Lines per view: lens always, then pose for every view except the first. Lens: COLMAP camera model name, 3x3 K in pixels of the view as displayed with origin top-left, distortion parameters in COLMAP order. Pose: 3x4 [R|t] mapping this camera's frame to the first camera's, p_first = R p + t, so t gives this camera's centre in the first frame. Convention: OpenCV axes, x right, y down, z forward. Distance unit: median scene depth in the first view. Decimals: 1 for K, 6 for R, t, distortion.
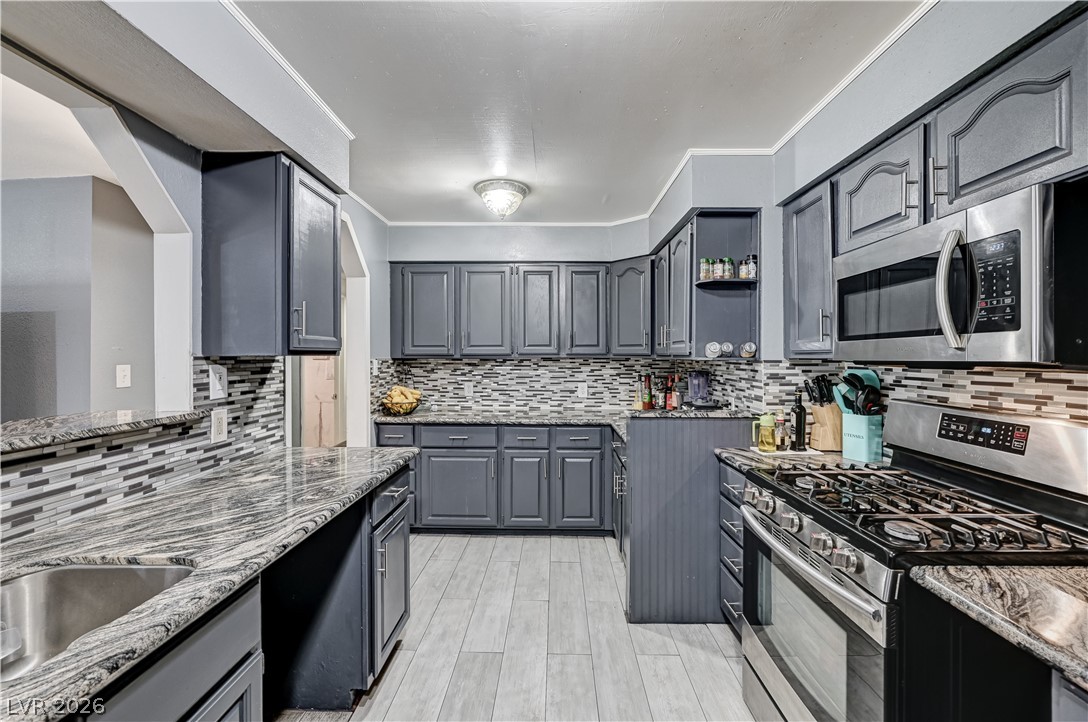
lens RADIAL K [[449.3, 0, 547.0], [0, 449.3, 356.2], [0, 0, 1]] dist [-0.003471, -0.000117]
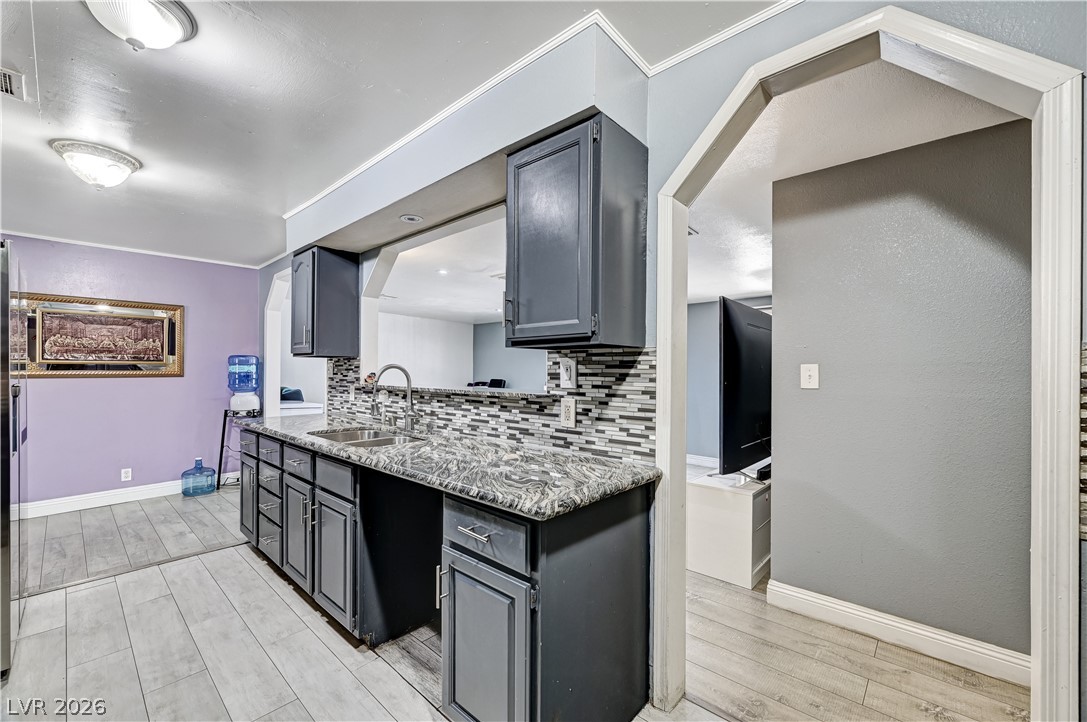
lens RADIAL K [[436.0, 0, 543.5], [0, 436.0, 361.0], [0, 0, 1]] dist [-0.000642, -0.000141]
pose [[-0.657757, -0.018527, -0.753002, 0.105248], [-0.005965, 0.999794, -0.019388, 0.040446], [0.753206, -0.008261, -0.657733, 1.387676]]
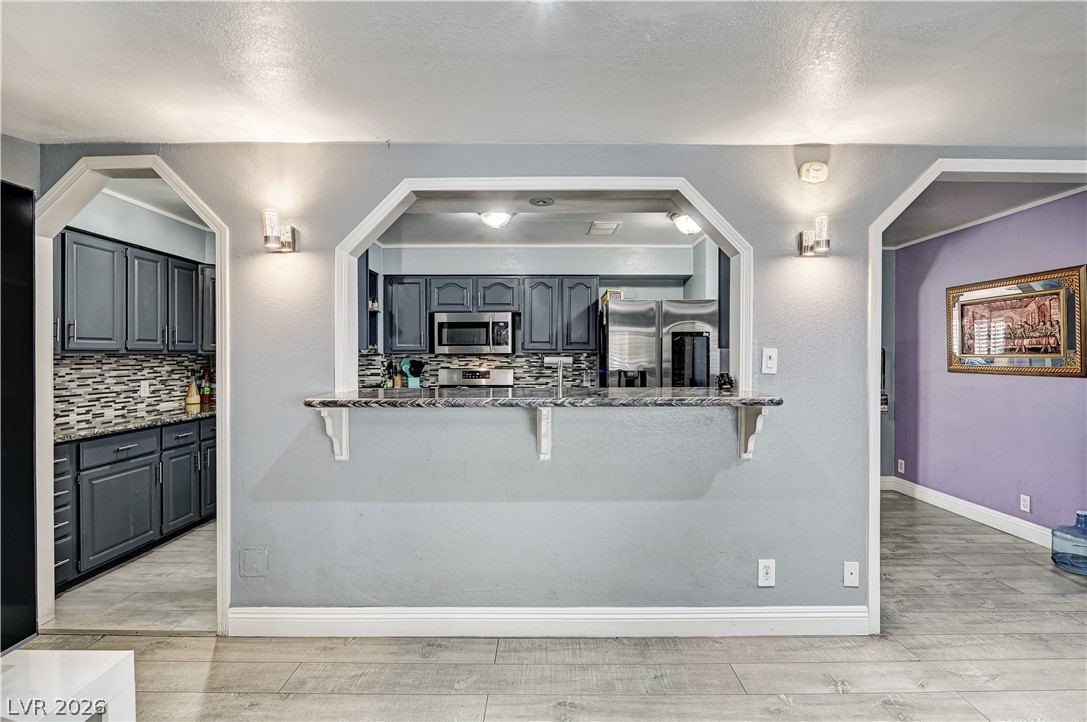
lens RADIAL K [[500.3, 0, 550.5], [0, 500.3, 362.8], [0, 0, 1]] dist [-0.003921, -0.000298]
pose [[-0.023538, -0.017450, 0.999571, -1.797717], [0.002464, 0.999844, 0.017513, 0.011090], [-0.999720, 0.002875, -0.023491, 0.349414]]
